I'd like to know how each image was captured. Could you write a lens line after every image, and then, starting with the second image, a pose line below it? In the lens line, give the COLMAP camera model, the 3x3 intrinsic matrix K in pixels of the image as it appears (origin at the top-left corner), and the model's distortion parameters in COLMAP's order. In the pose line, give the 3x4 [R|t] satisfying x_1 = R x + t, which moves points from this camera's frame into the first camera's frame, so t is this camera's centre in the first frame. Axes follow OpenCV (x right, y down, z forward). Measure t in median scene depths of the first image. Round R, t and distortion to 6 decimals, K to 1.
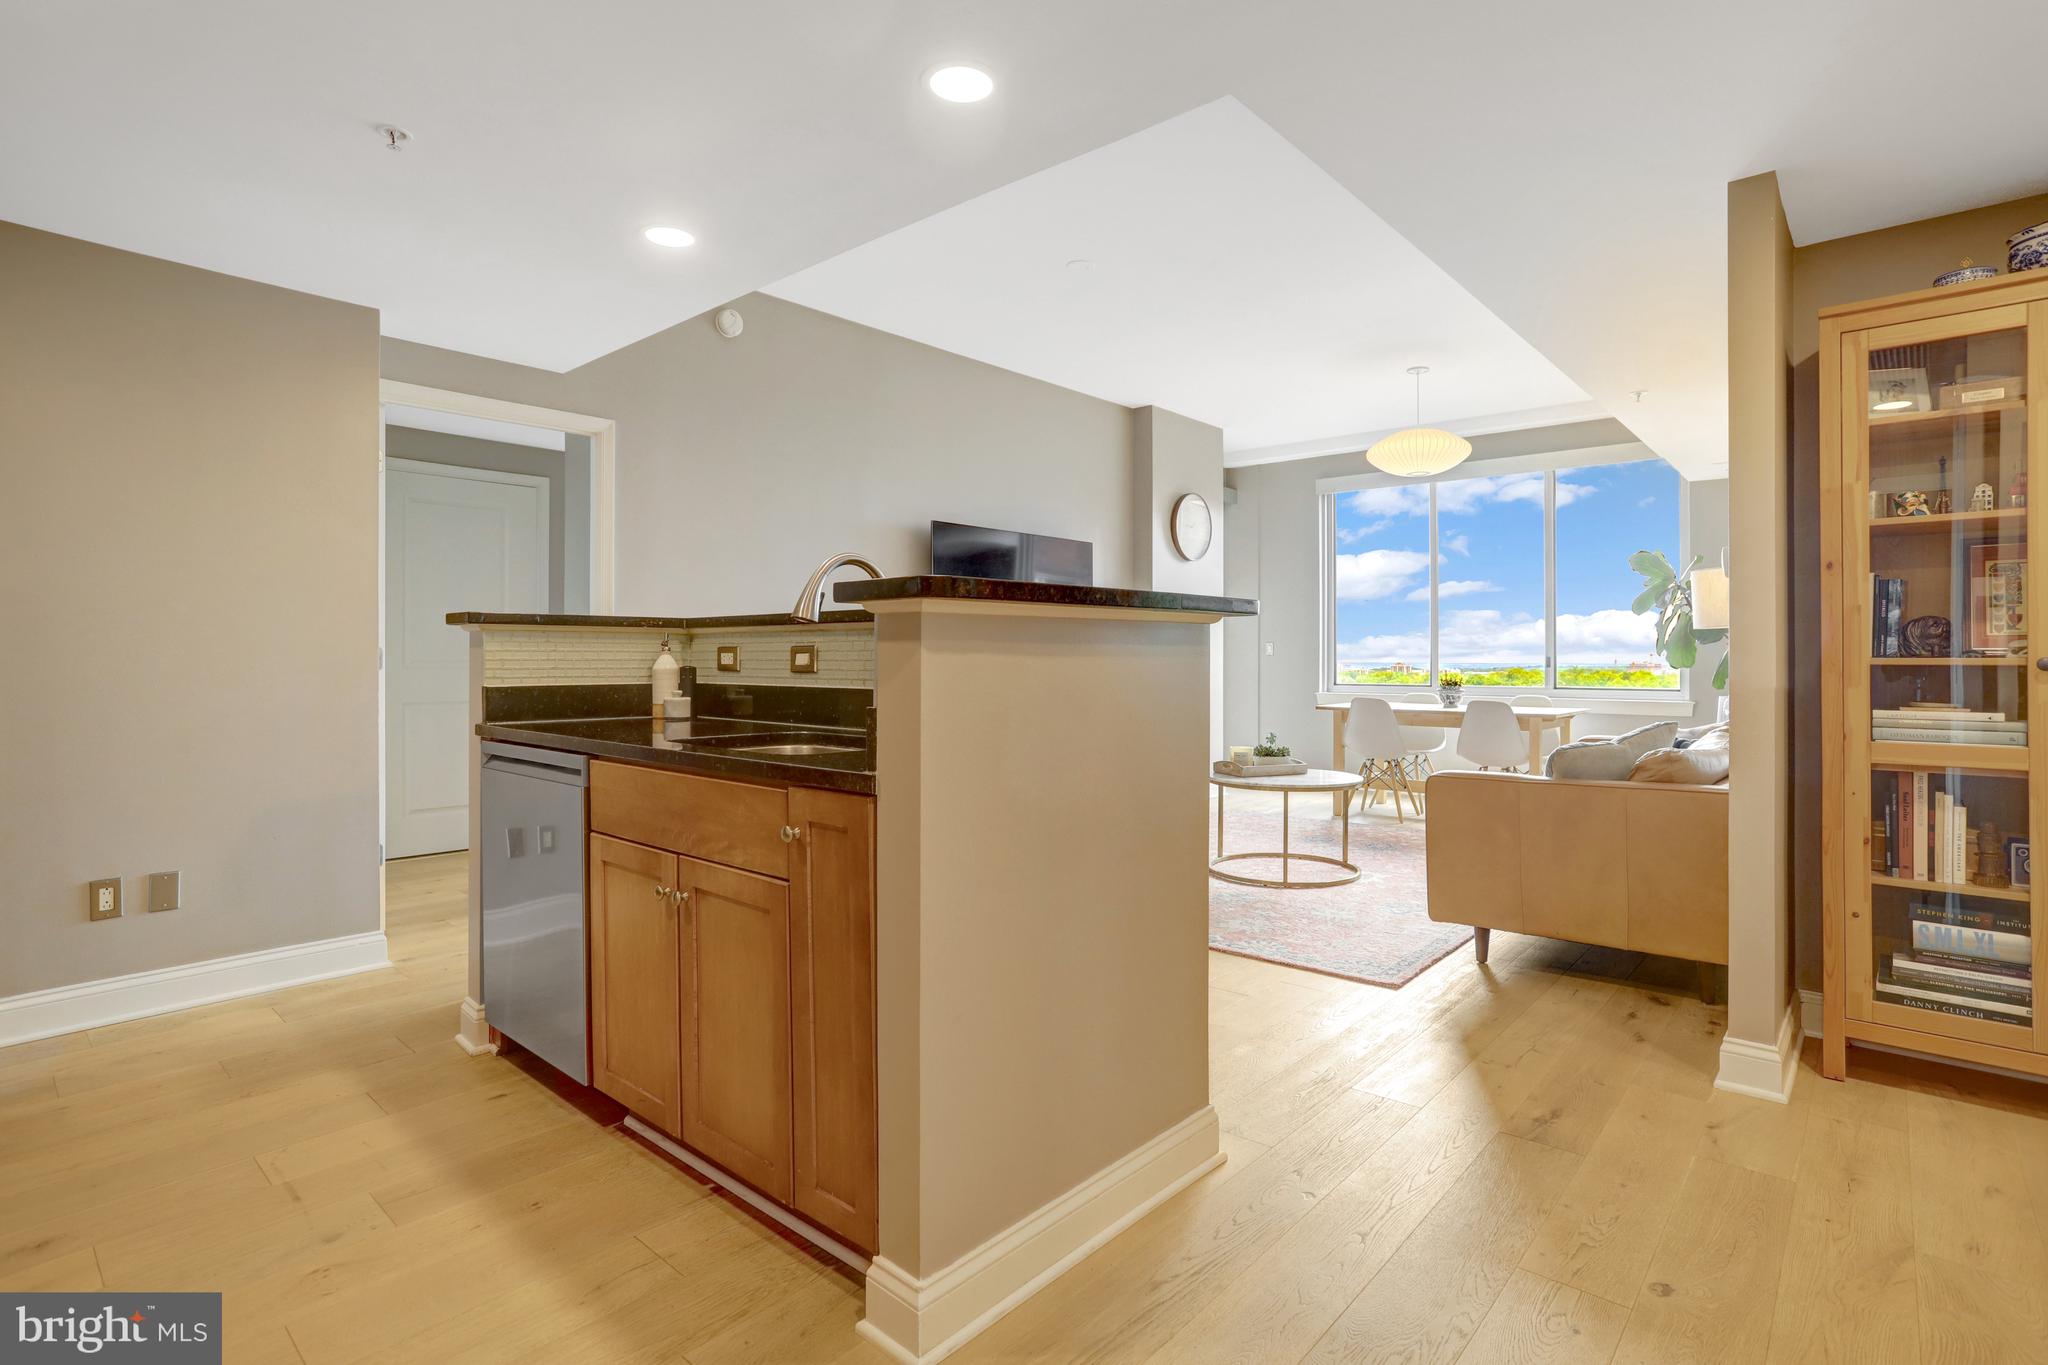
lens RADIAL K [[1037.2, 0, 1048.7], [0, 1037.2, 632.6], [0, 0, 1]] dist [-0.075630, 0.027750]
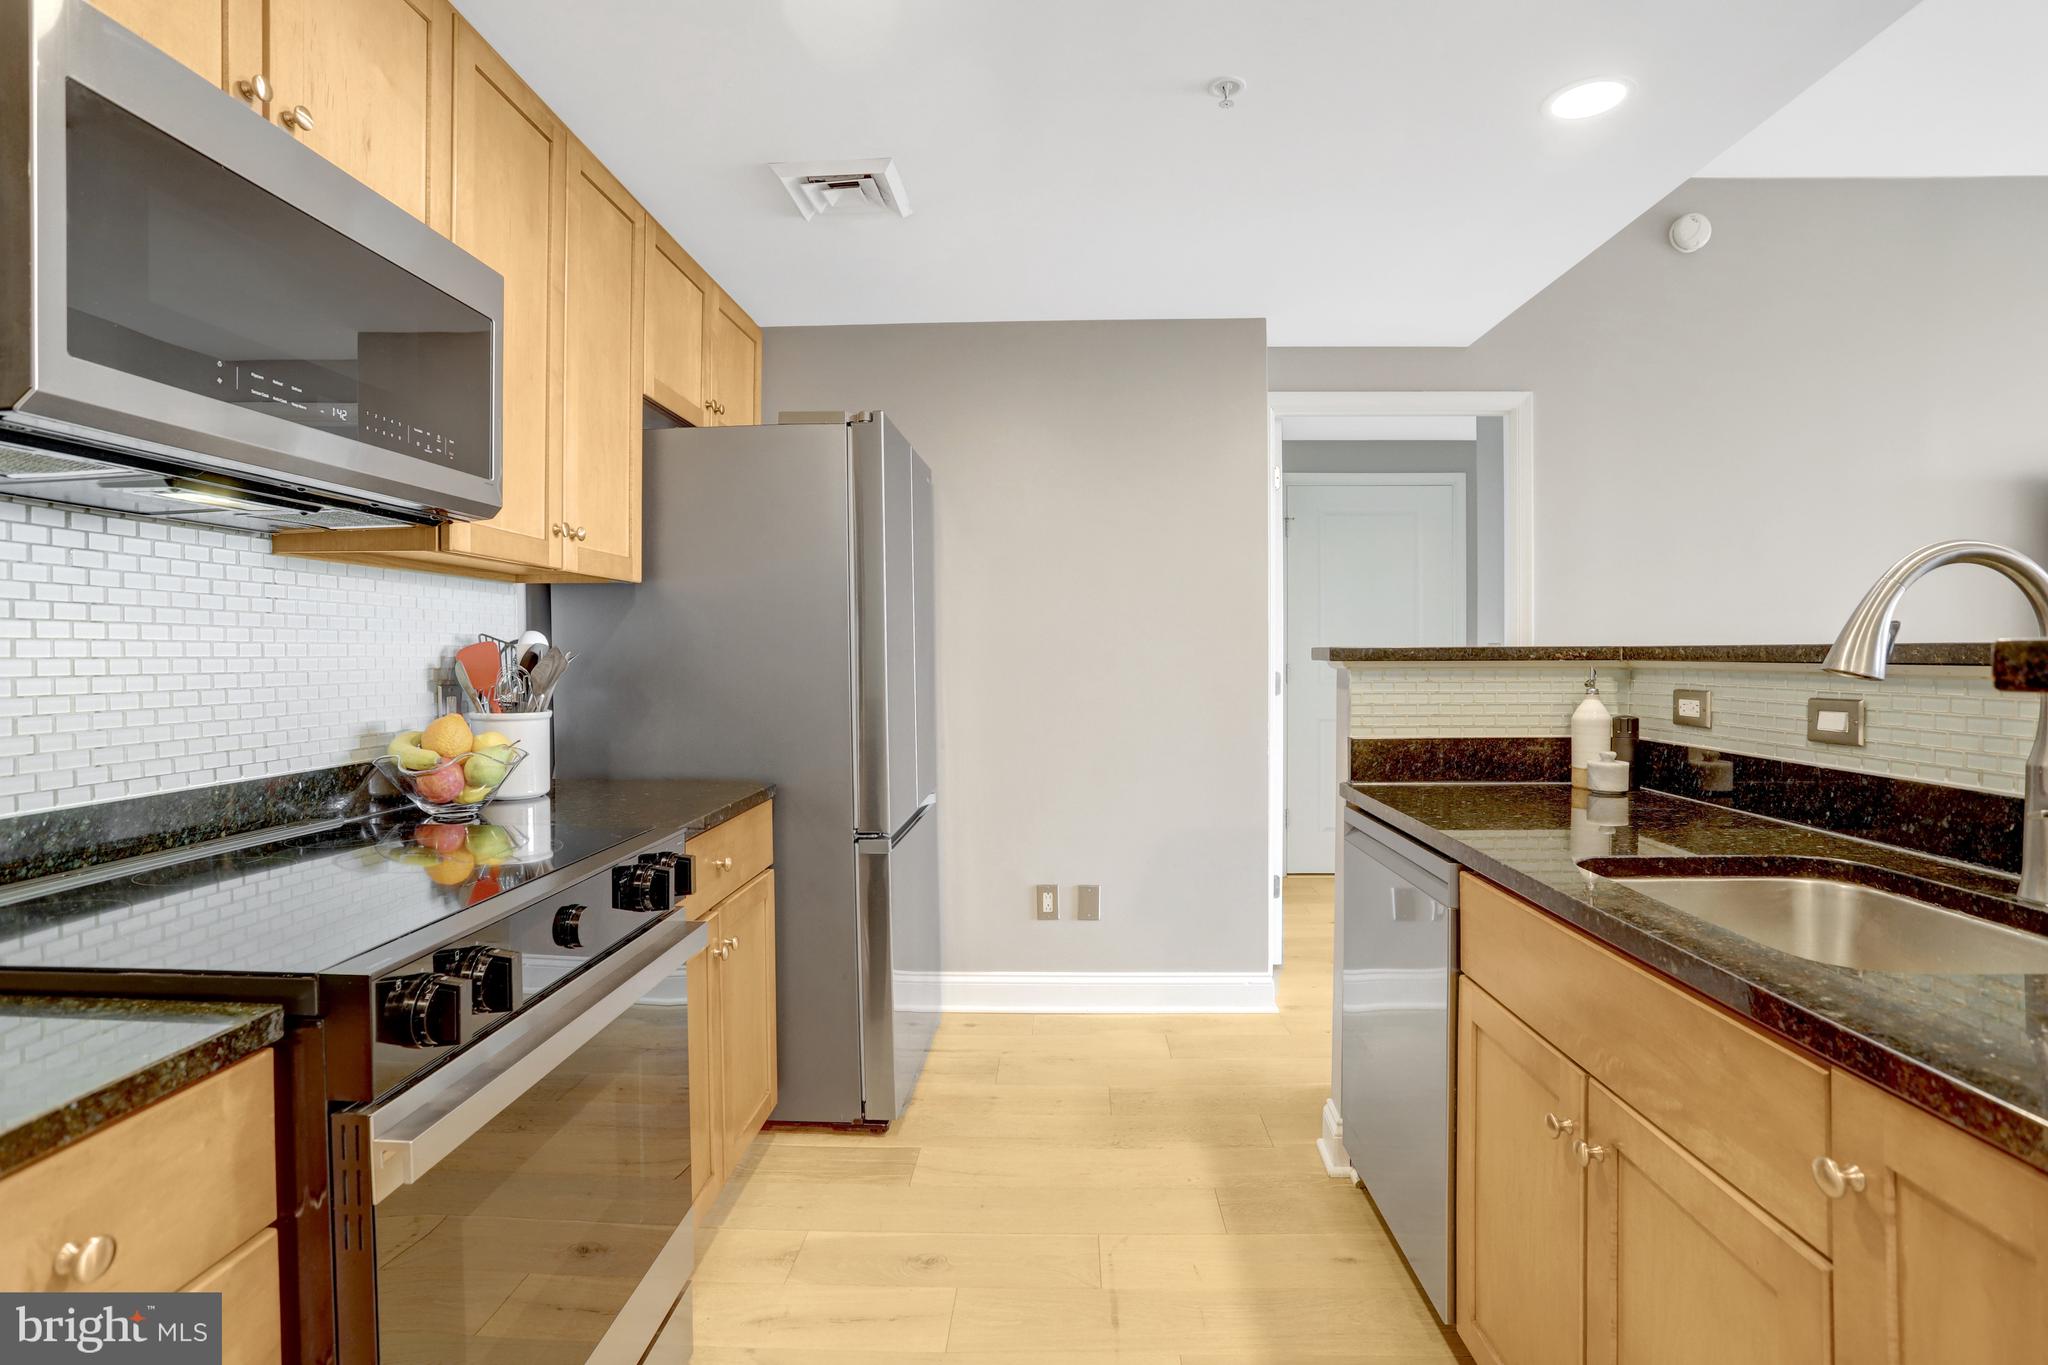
lens RADIAL K [[1010.6, 0, 1021.8], [0, 1010.6, 673.2], [0, 0, 1]] dist [-0.045688, 0.026112]
pose [[0.624676, 0.015100, -0.780738, -0.078886], [0.021552, 0.999099, 0.036567, -0.030934], [0.780586, -0.039669, 0.623788, 0.259836]]
